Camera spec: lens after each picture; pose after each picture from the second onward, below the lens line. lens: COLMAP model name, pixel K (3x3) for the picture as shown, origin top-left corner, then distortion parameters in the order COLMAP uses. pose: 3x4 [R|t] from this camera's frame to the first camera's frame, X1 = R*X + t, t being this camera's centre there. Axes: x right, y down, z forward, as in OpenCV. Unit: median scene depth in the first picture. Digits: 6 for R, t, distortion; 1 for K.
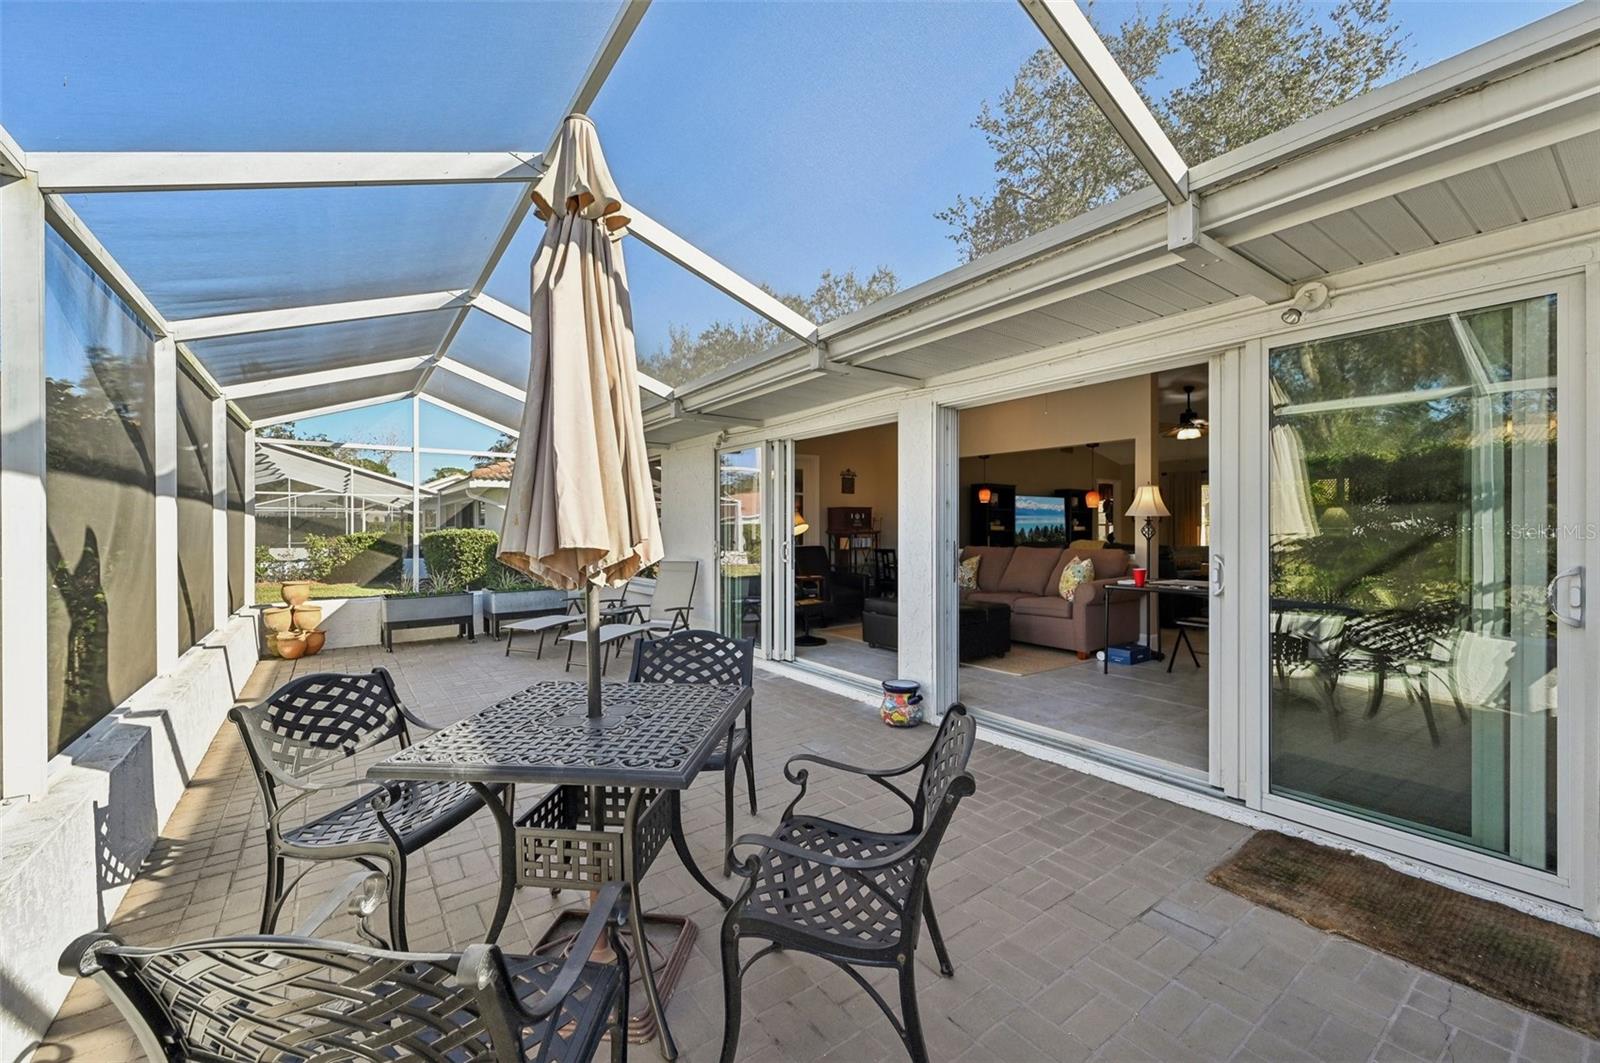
lens RADIAL K [[639.7, 0, 800.0], [0, 639.7, 531.5], [0, 0, 1]] dist [-0.000669, -0.000431]
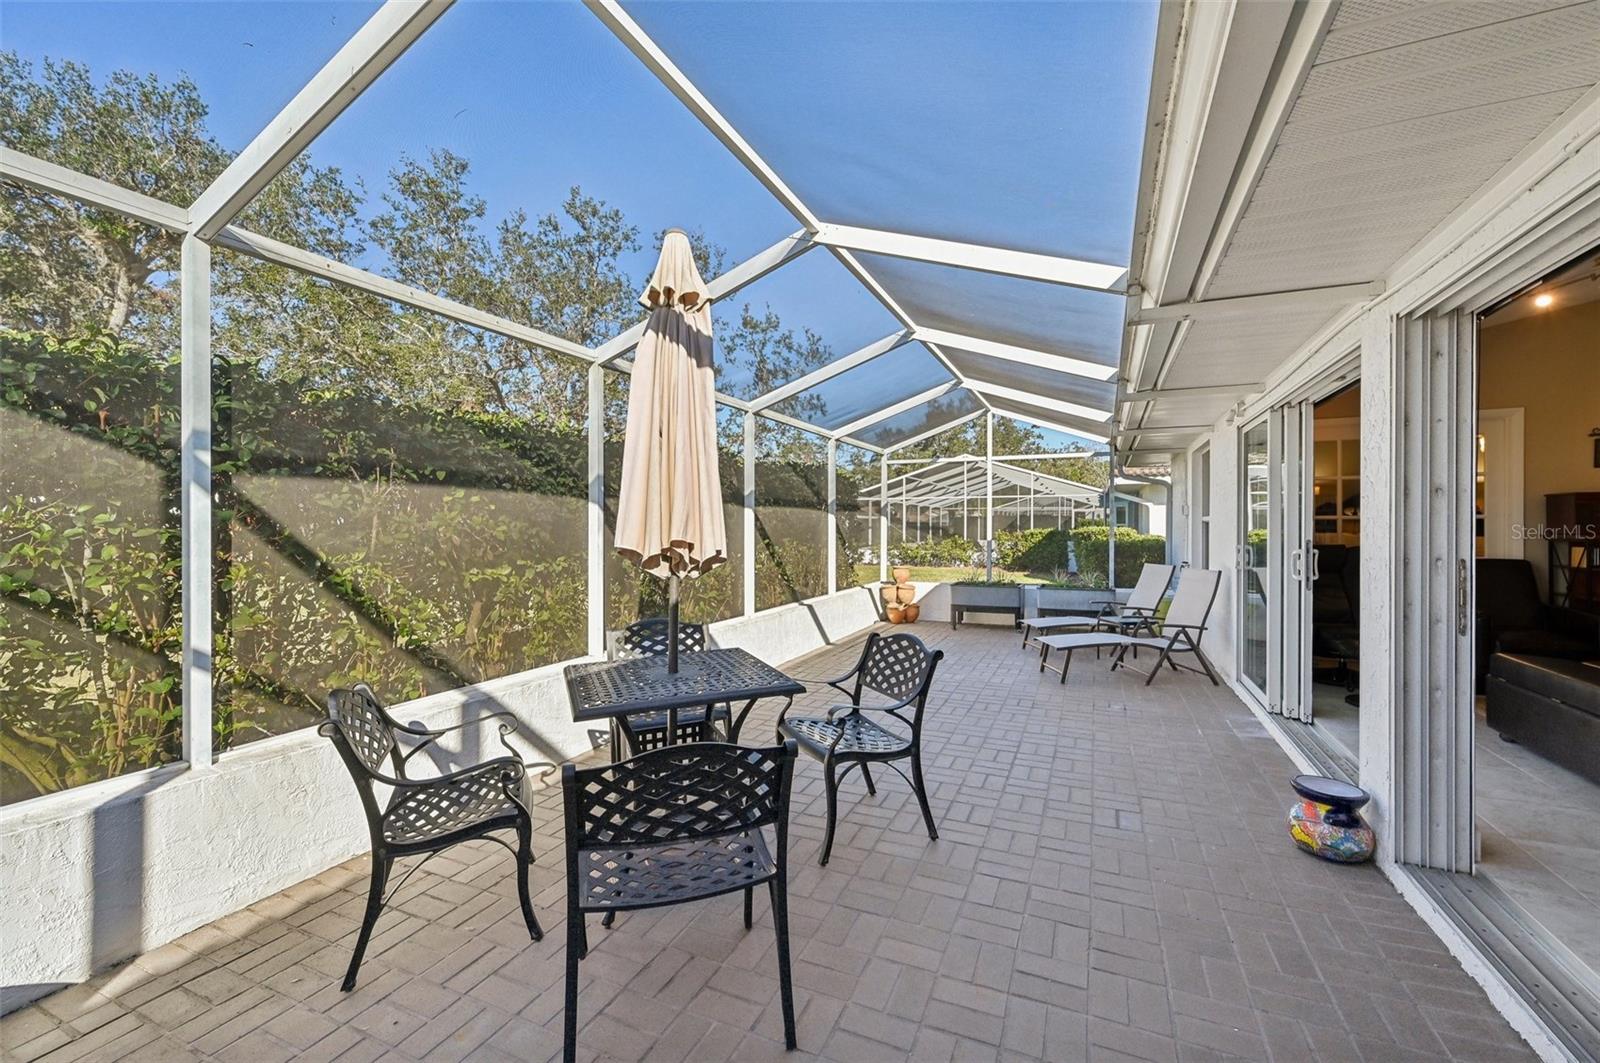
lens RADIAL K [[630.9, 0, 800.0], [0, 630.9, 531.5], [0, 0, 1]] dist [0.000118, 0.000038]
pose [[0.493025, 0.011659, -0.869937, 0.270754], [-0.006738, 0.999931, 0.009583, -0.006796], [0.869989, 0.001137, 0.493070, 0.160125]]
